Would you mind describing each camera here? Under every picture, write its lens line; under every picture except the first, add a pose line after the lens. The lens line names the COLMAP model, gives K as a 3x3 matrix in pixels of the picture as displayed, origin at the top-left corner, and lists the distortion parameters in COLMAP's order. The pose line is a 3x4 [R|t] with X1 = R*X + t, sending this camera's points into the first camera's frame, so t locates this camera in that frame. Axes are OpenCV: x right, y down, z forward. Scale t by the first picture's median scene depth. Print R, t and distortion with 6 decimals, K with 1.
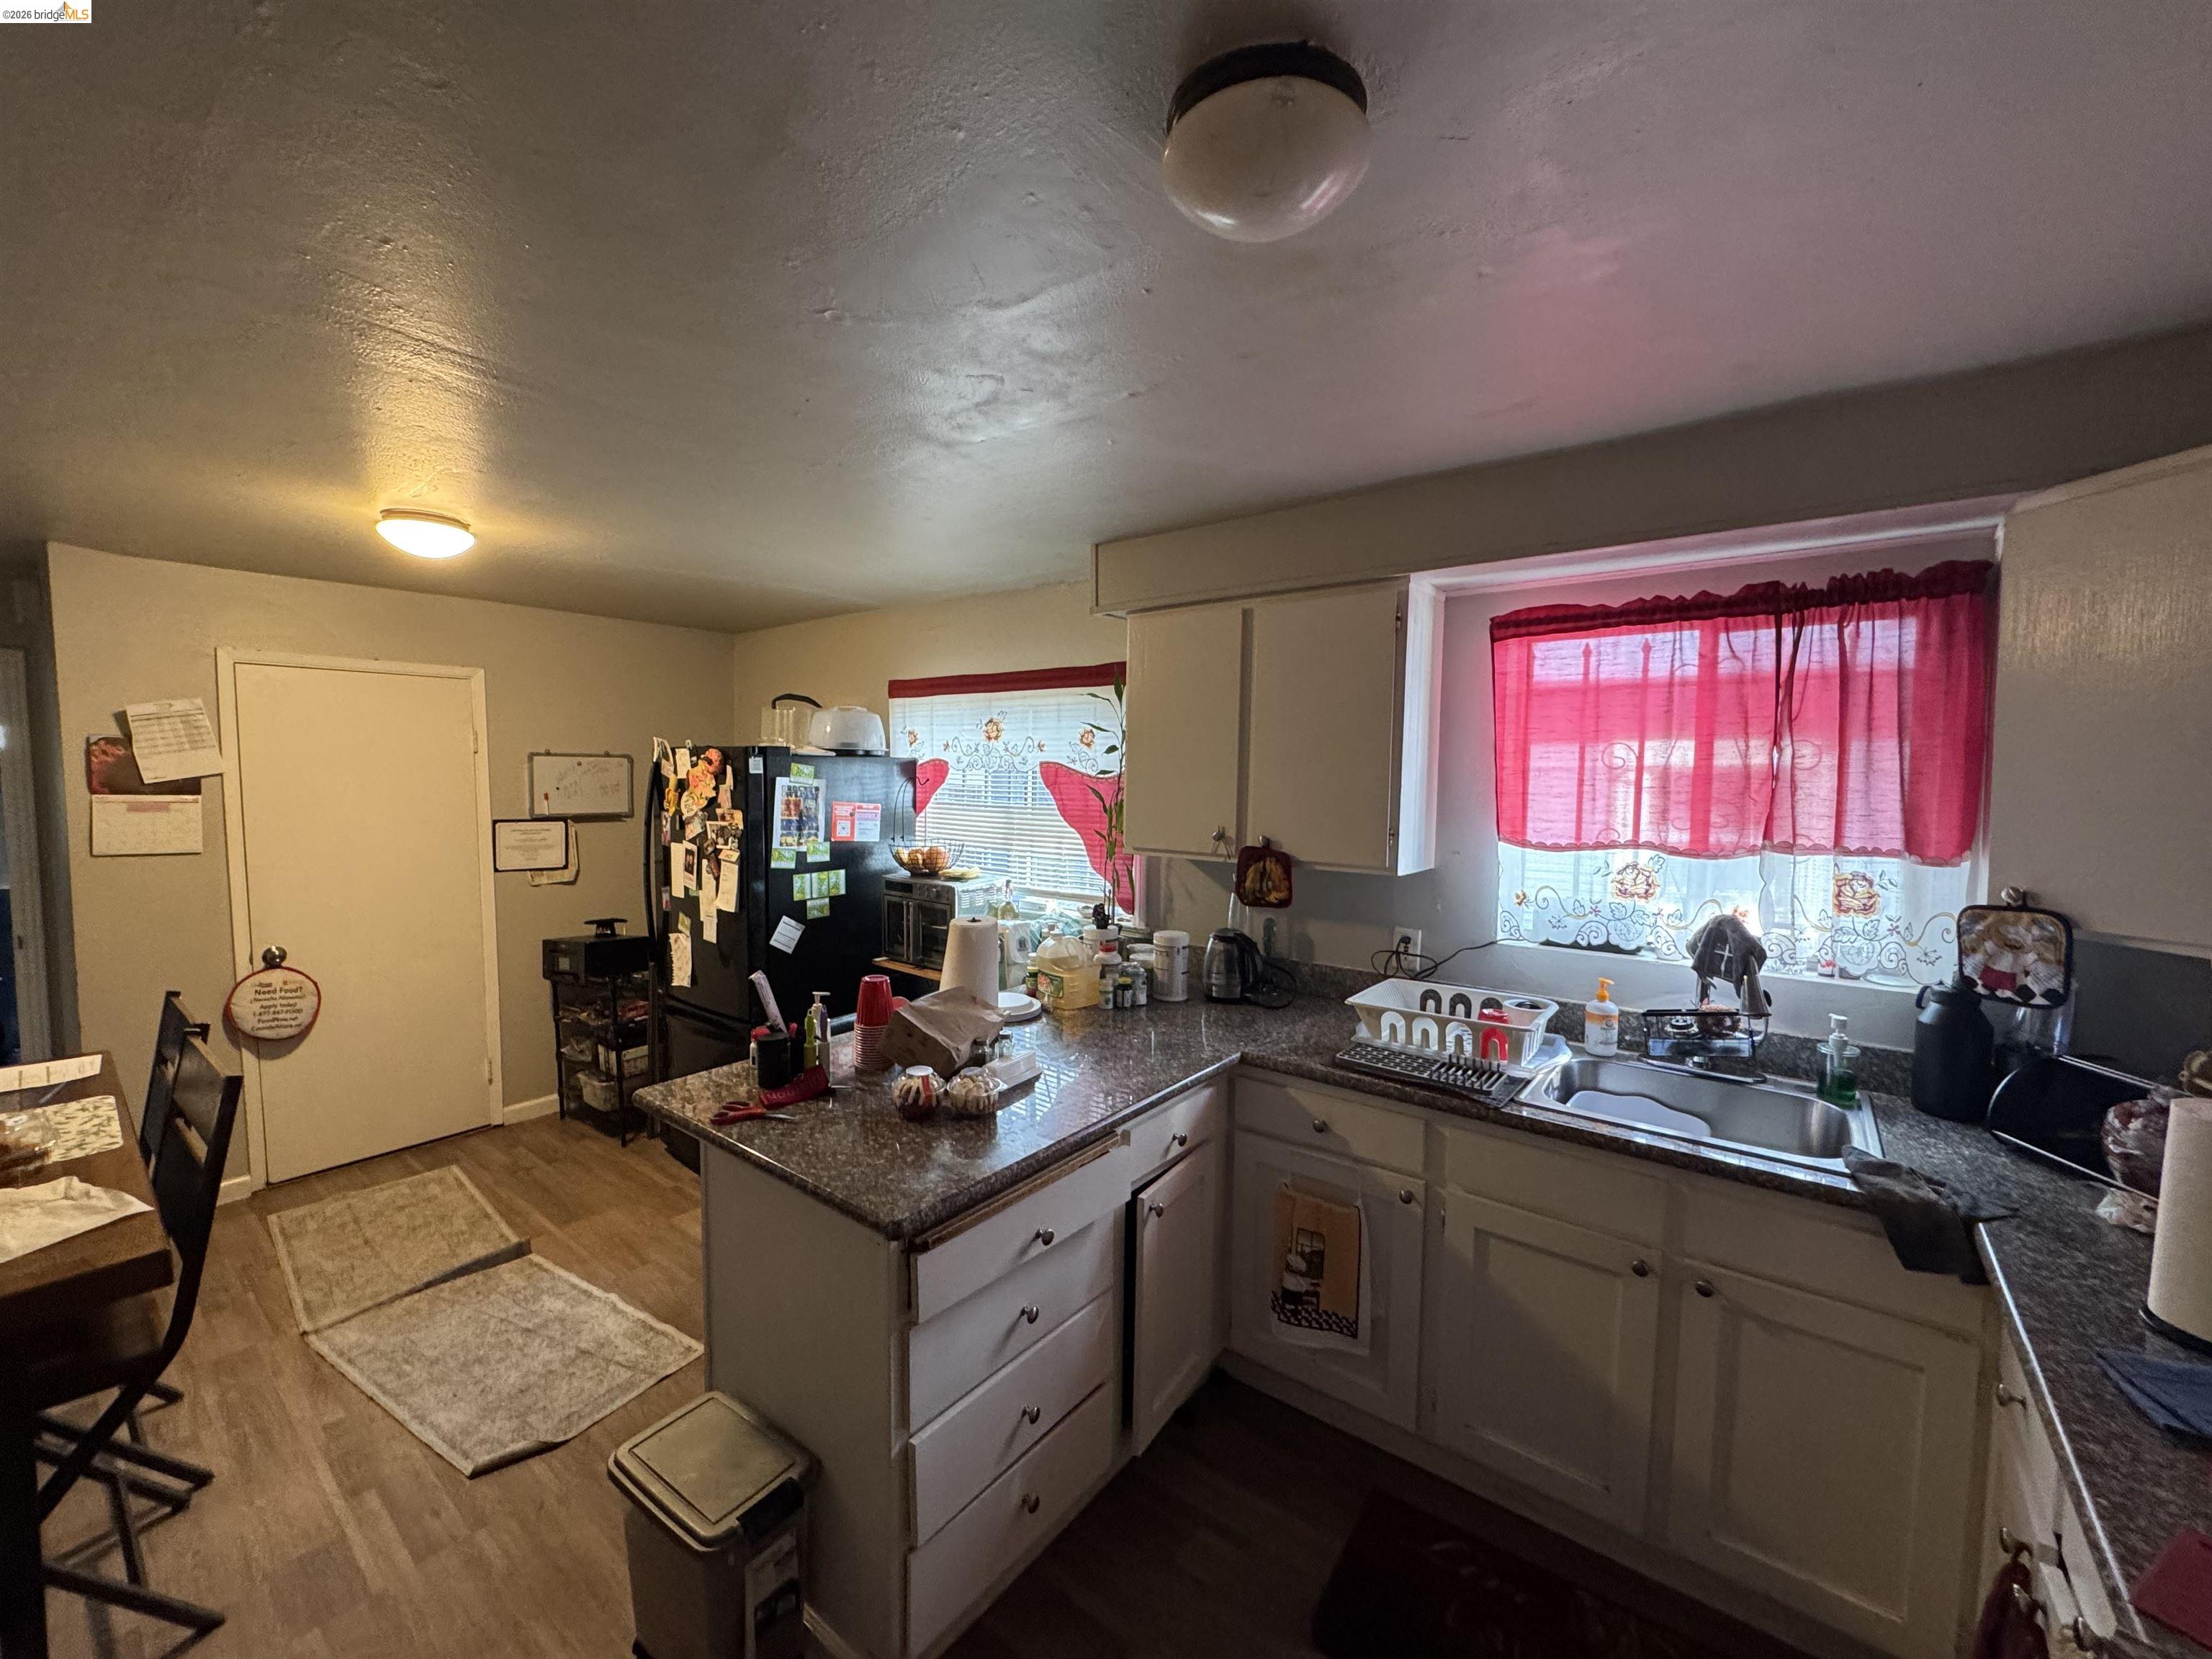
lens RADIAL K [[886.3, 0, 1097.8], [0, 886.3, 828.1], [0, 0, 1]] dist [-0.001246, -0.000860]
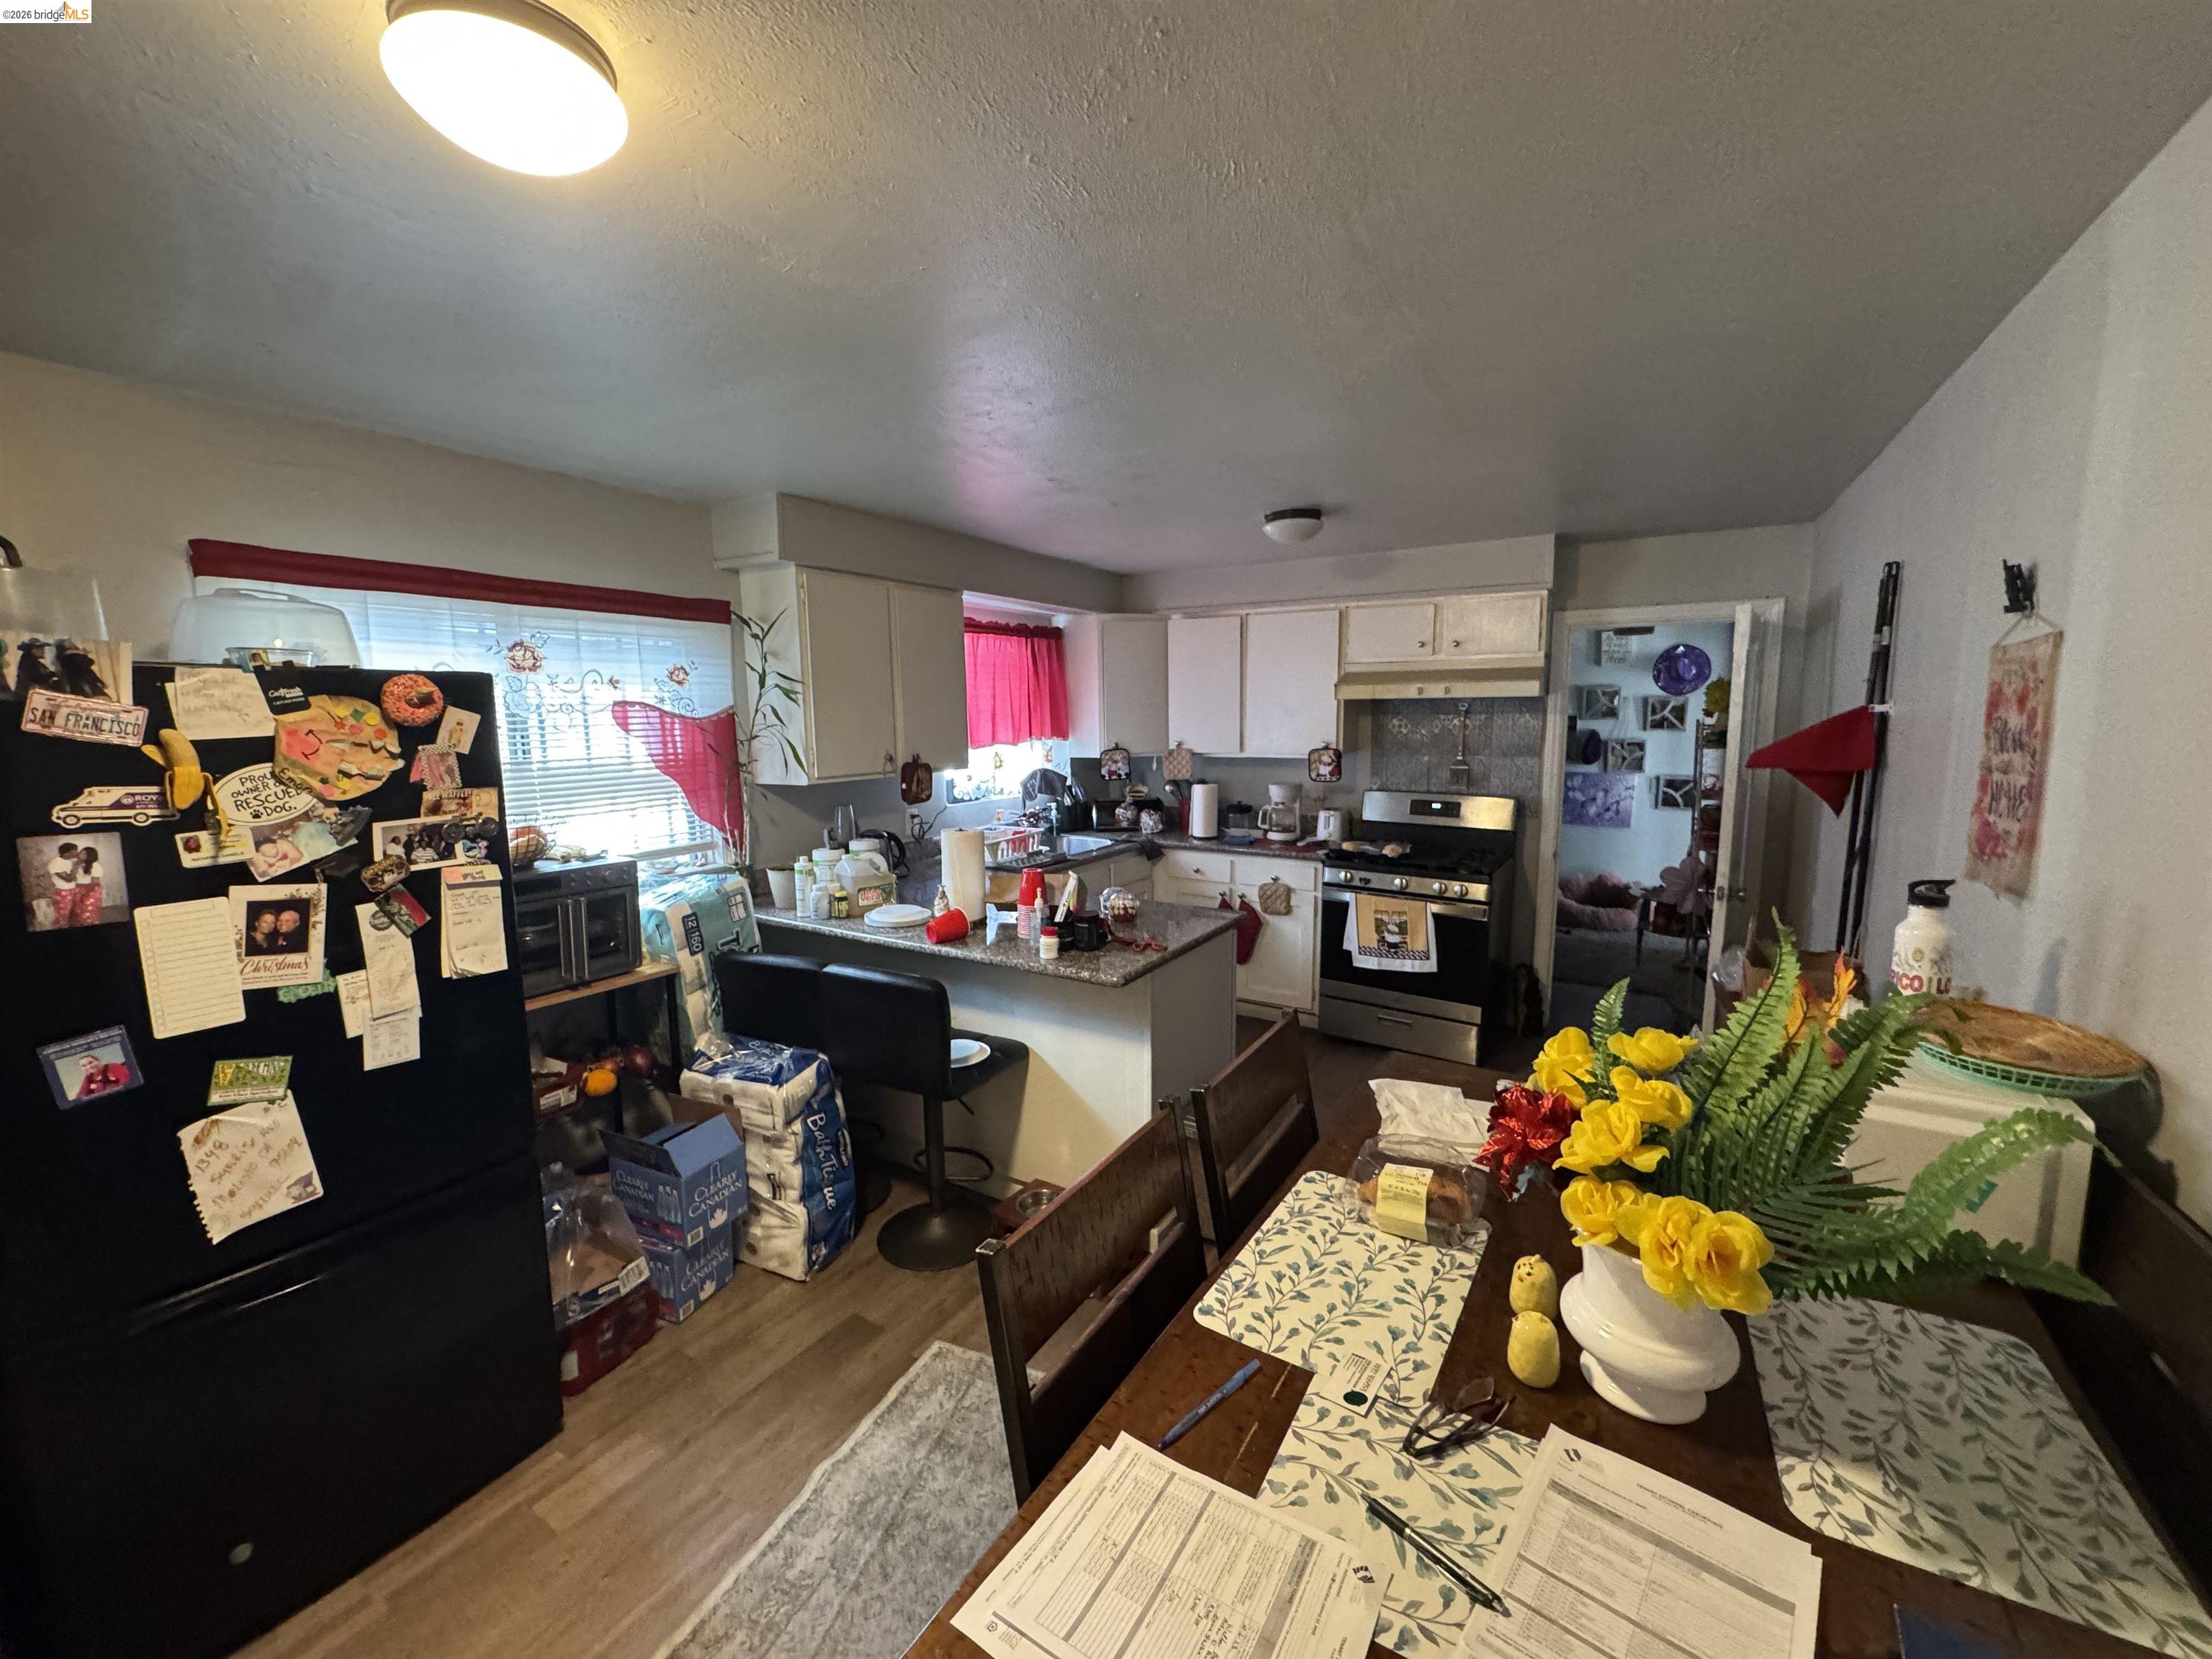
lens RADIAL K [[886.3, 0, 1114.4], [0, 886.3, 816.9], [0, 0, 1]] dist [-0.001246, -0.000860]
pose [[-0.128007, -0.128292, 0.983441, -0.988158], [0.070347, 0.987926, 0.138033, -0.050783], [-0.989275, 0.086852, -0.117437, 0.665667]]
